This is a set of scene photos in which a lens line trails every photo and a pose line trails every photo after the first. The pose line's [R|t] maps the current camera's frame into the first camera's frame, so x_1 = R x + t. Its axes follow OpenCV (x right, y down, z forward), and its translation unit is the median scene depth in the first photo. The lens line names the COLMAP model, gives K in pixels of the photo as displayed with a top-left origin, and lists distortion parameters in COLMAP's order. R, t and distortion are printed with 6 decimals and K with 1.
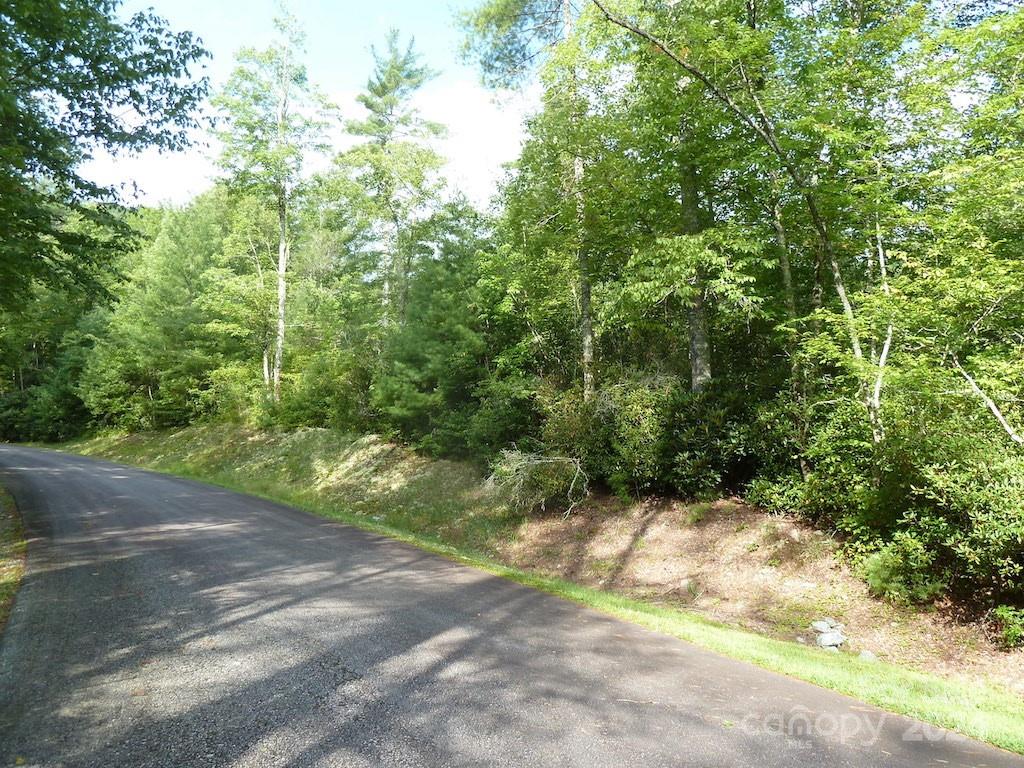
lens RADIAL K [[749.2, 0, 512.0], [0, 749.2, 384.0], [0, 0, 1]] dist [-0.049267, 0.005670]
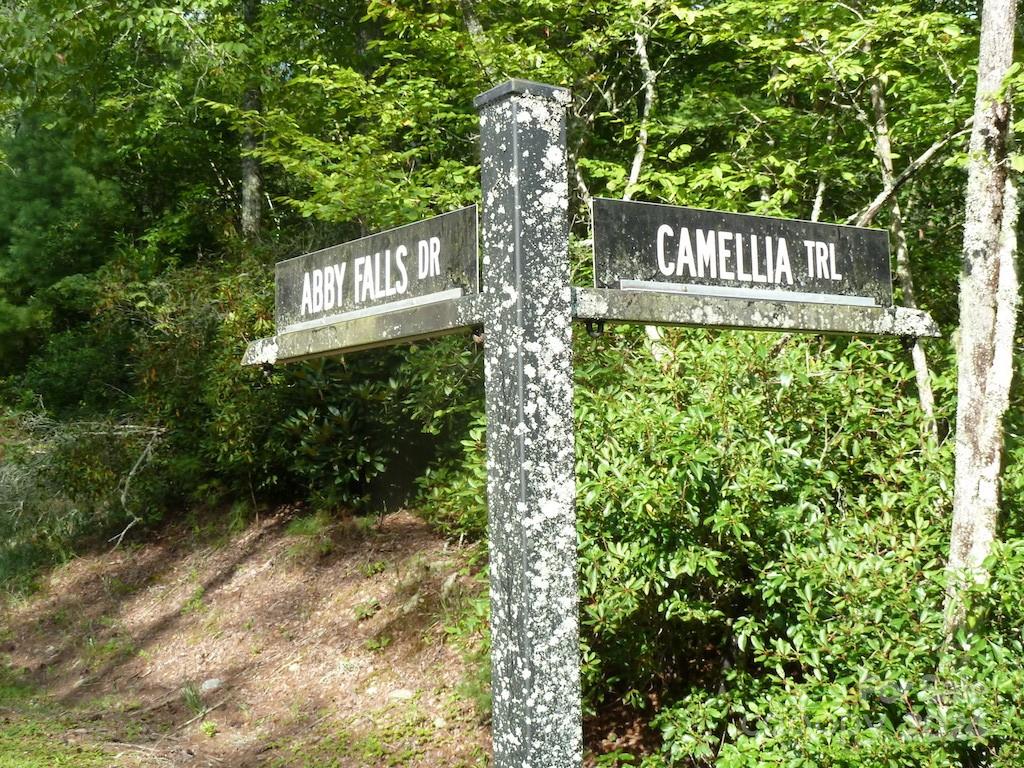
lens RADIAL K [[1384.8, 0, 512.0], [0, 1384.8, 384.0], [0, 0, 1]] dist [-0.016702, -0.026822]
pose [[0.999845, -0.003479, -0.017244, 0.194043], [0.004338, 0.998737, 0.050058, 0.016703], [0.017048, -0.050125, 0.998597, 0.067880]]
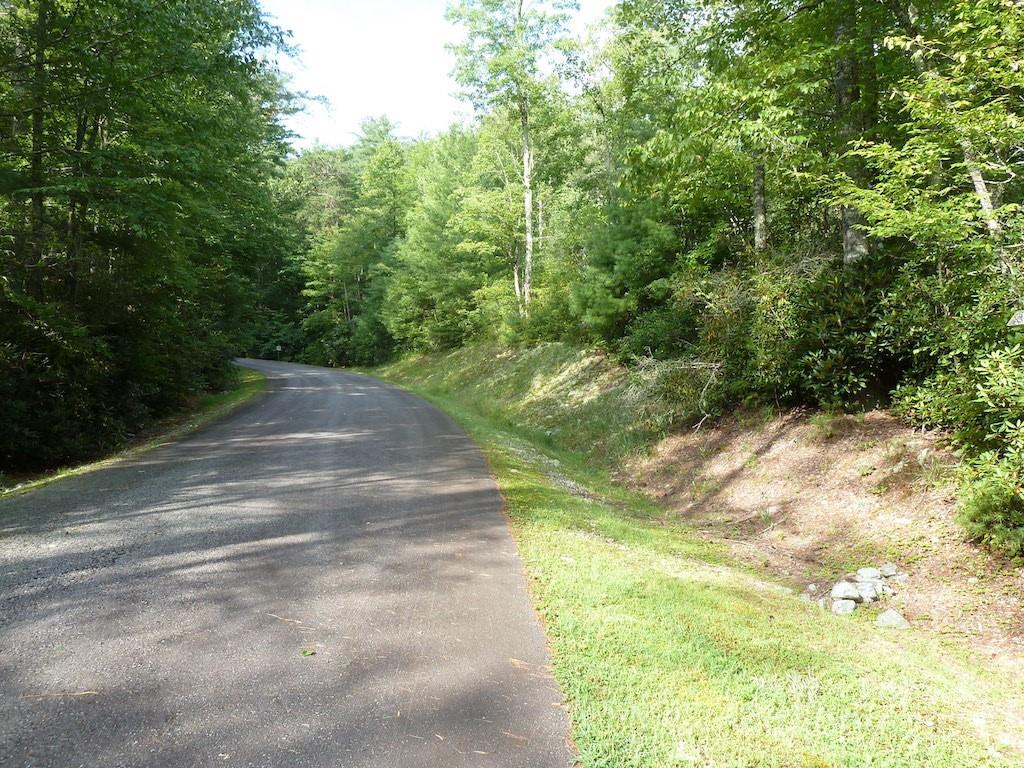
lens RADIAL K [[795.0, 0, 512.0], [0, 795.0, 384.0], [0, 0, 1]] dist [-0.039660, -0.000130]
pose [[0.900801, -0.013825, -0.434011, 0.157339], [0.060407, 0.993764, 0.093720, 0.014580], [0.430009, -0.110640, 0.896019, 0.054002]]
